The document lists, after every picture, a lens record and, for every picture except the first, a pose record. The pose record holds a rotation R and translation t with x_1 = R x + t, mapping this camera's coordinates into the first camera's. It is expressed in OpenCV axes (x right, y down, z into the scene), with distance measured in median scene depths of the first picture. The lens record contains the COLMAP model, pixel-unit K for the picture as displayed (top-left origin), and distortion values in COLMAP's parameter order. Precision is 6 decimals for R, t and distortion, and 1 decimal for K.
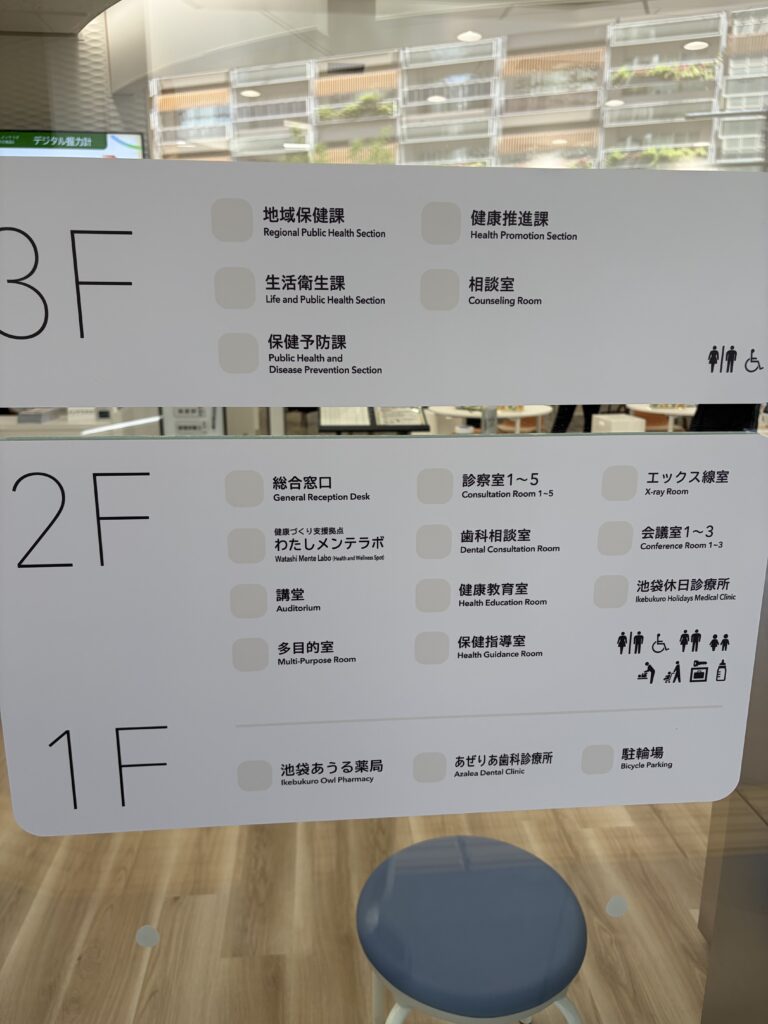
lens RADIAL K [[769.9, 0, 383.6], [0, 769.9, 511.9], [0, 0, 1]] dist [0.042478, 0.001035]
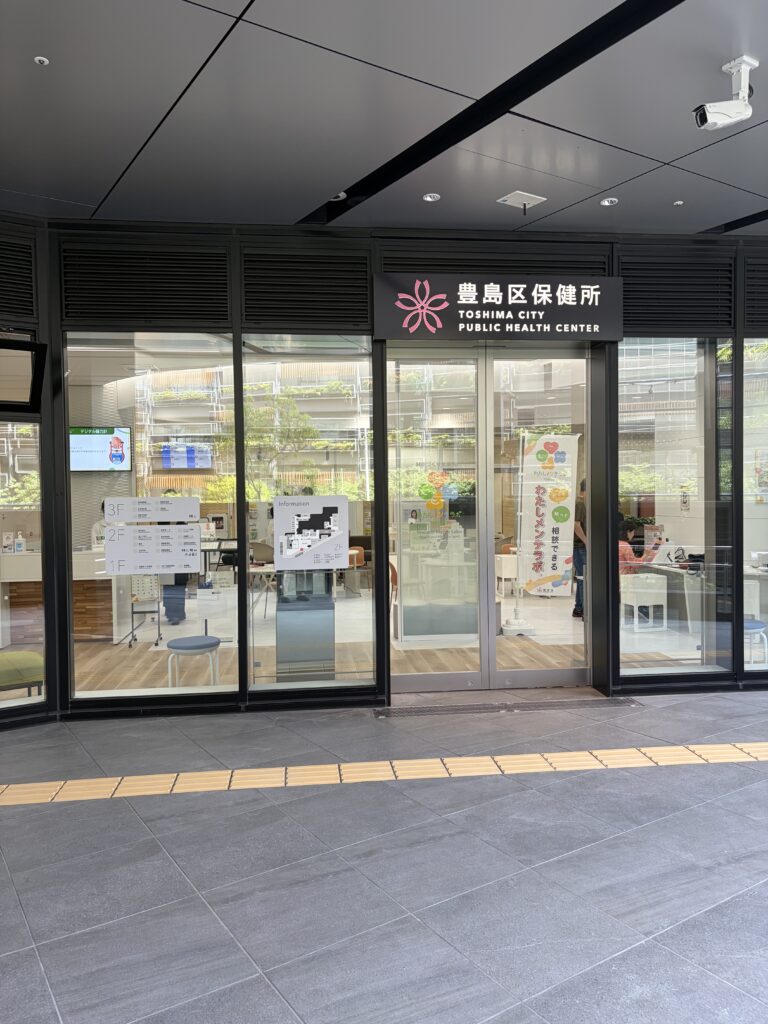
lens RADIAL K [[769.9, 0, 383.2], [0, 769.9, 513.8], [0, 0, 1]] dist [0.042478, 0.001035]
pose [[0.999475, -0.019876, 0.025588, 2.283929], [0.024976, 0.975703, -0.217669, 1.661308], [-0.020640, 0.218193, 0.975687, -7.260328]]
